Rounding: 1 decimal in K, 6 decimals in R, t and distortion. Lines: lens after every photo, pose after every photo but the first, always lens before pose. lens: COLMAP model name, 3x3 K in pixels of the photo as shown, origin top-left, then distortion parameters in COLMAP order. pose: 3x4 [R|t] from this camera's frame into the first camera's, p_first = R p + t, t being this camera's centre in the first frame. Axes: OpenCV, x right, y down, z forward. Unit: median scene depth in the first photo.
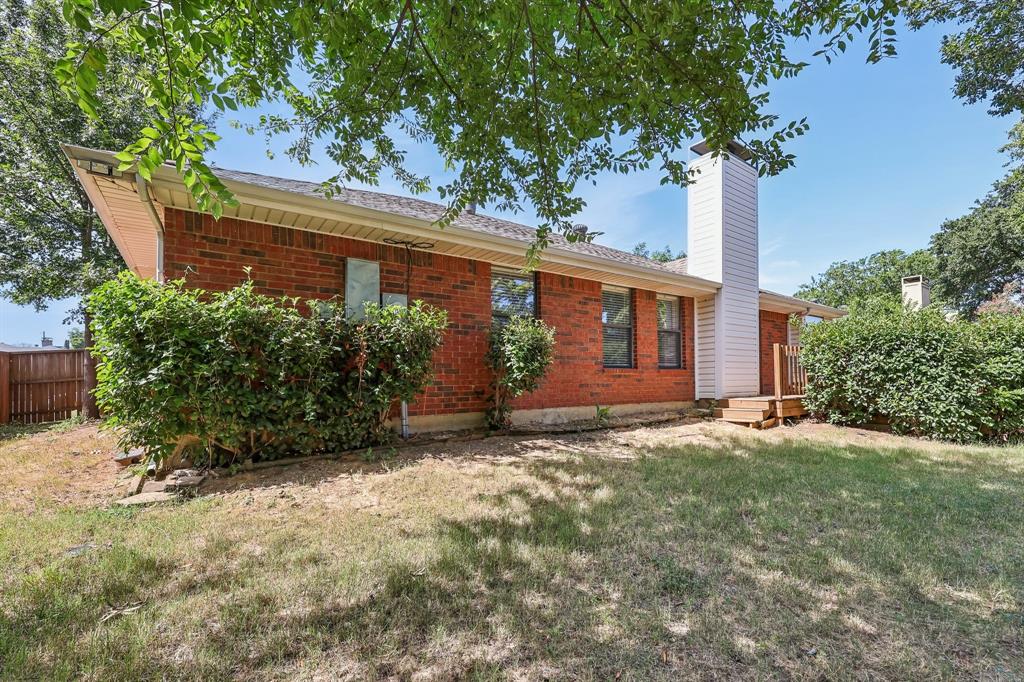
lens RADIAL K [[439.7, 0, 516.2], [0, 439.7, 338.0], [0, 0, 1]] dist [0.024847, 0.000944]
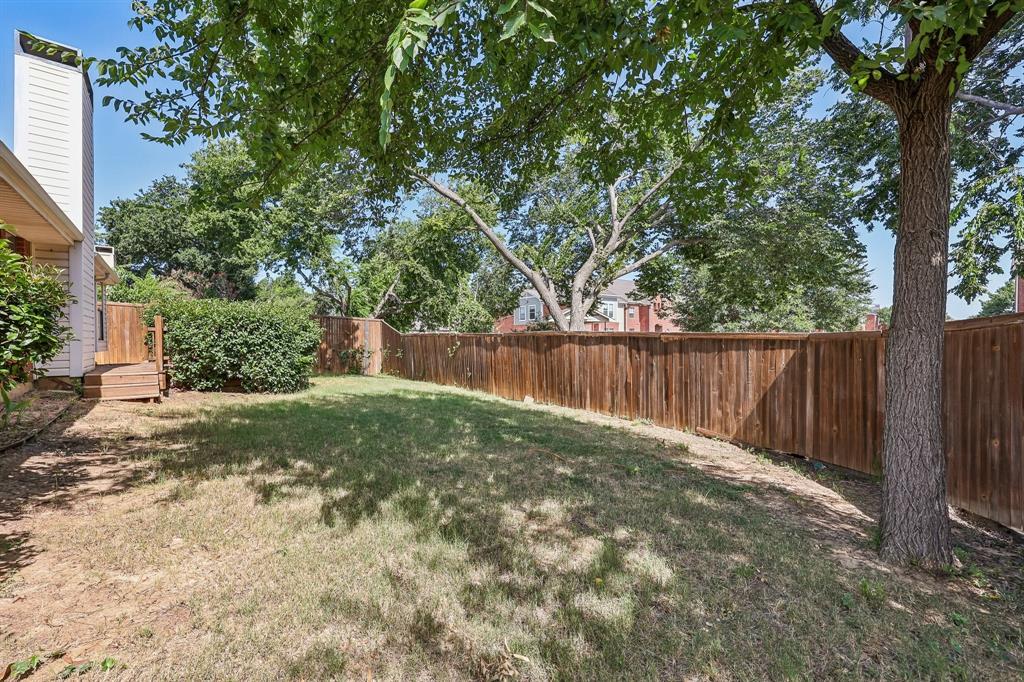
lens RADIAL K [[439.7, 0, 516.8], [0, 439.7, 342.1], [0, 0, 1]] dist [0.024847, 0.000944]
pose [[-0.074570, 0.016456, 0.997080, -0.513940], [-0.101684, 0.994527, -0.024019, 0.019430], [-0.992018, -0.103178, -0.072488, 0.339064]]
